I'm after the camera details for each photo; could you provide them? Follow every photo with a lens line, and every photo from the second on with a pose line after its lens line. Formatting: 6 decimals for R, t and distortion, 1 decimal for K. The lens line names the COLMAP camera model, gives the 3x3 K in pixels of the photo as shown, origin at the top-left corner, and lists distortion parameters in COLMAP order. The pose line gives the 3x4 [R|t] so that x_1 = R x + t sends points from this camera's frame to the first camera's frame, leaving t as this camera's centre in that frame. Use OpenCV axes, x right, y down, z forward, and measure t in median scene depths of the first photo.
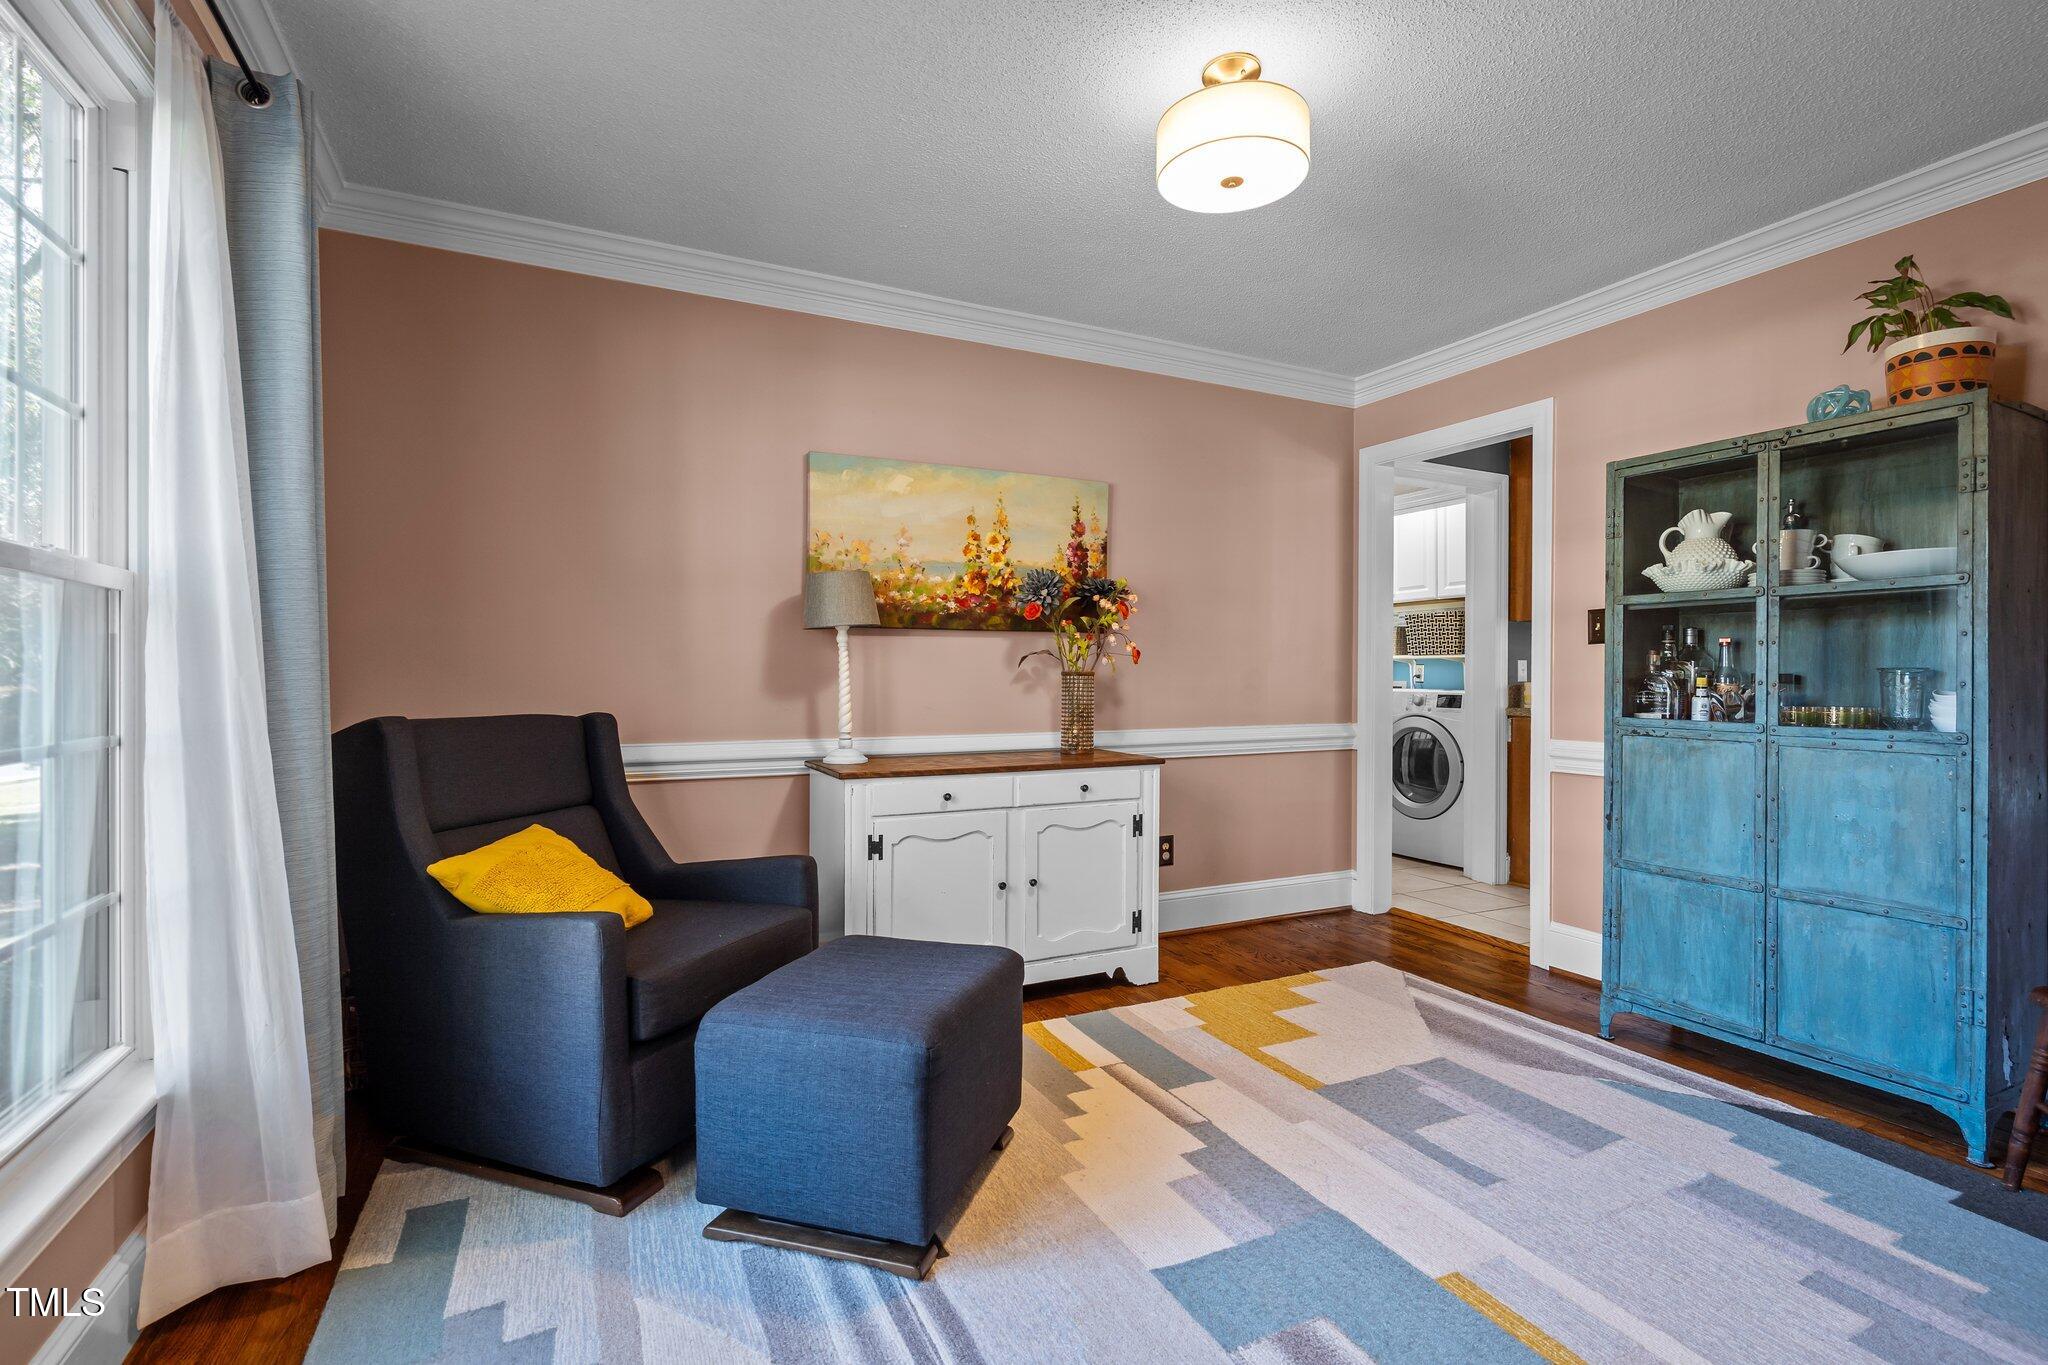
lens RADIAL K [[934.9, 0, 1018.3], [0, 934.9, 683.5], [0, 0, 1]] dist [-0.006235, 0.002015]
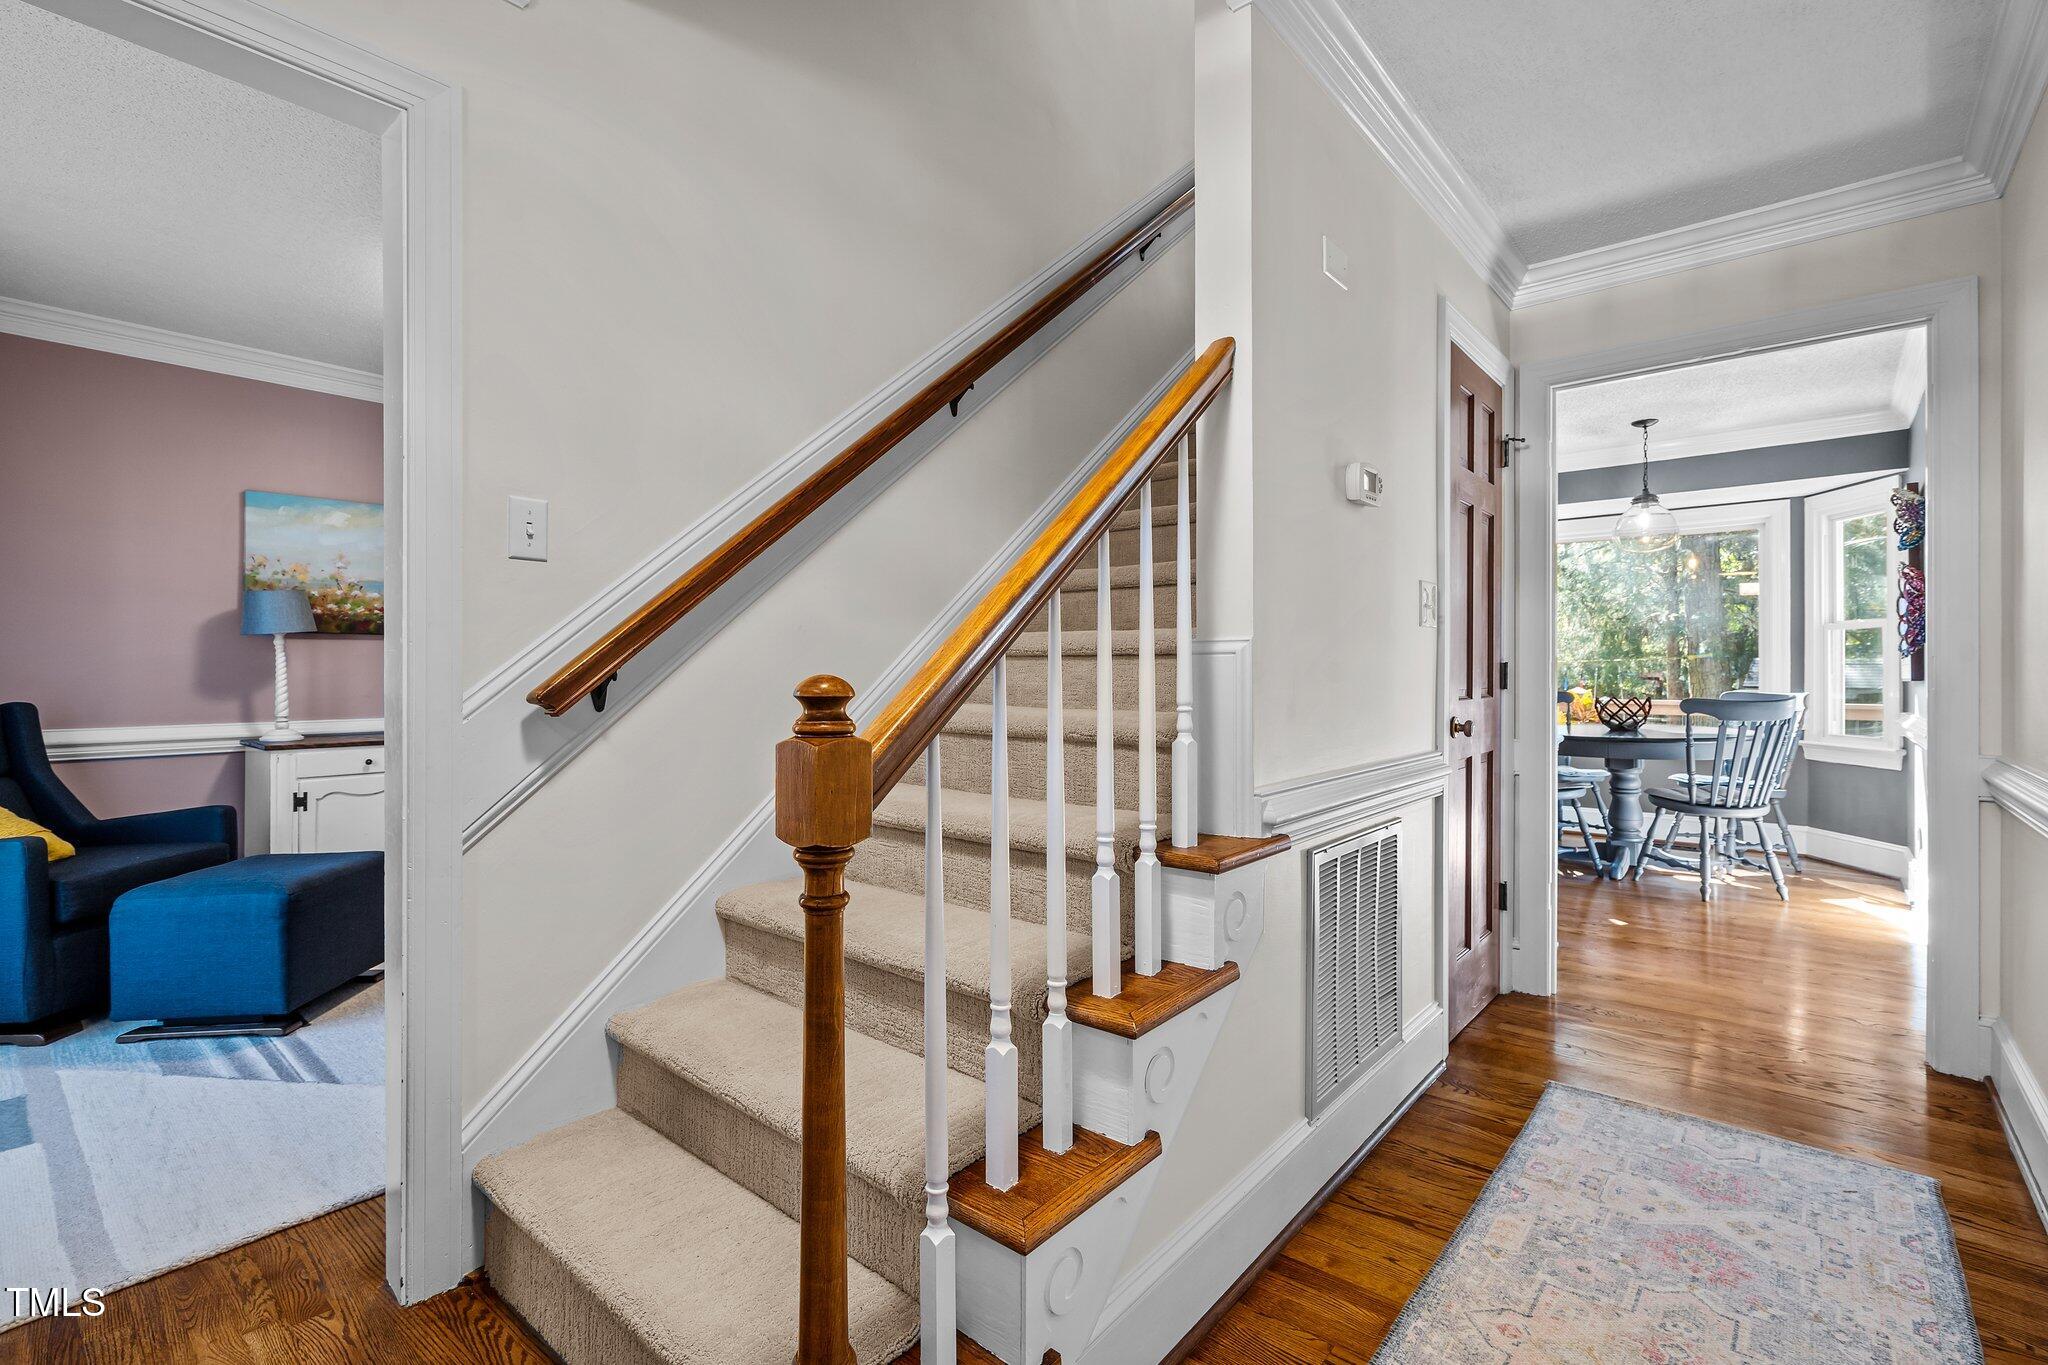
lens RADIAL K [[934.9, 0, 1030.4], [0, 934.9, 670.1], [0, 0, 1]] dist [-0.006235, 0.002015]
pose [[0.915150, -0.005450, 0.403077, 0.232707], [0.008074, 0.999956, -0.004811, 0.003915], [-0.403033, 0.007657, 0.915154, -0.553637]]
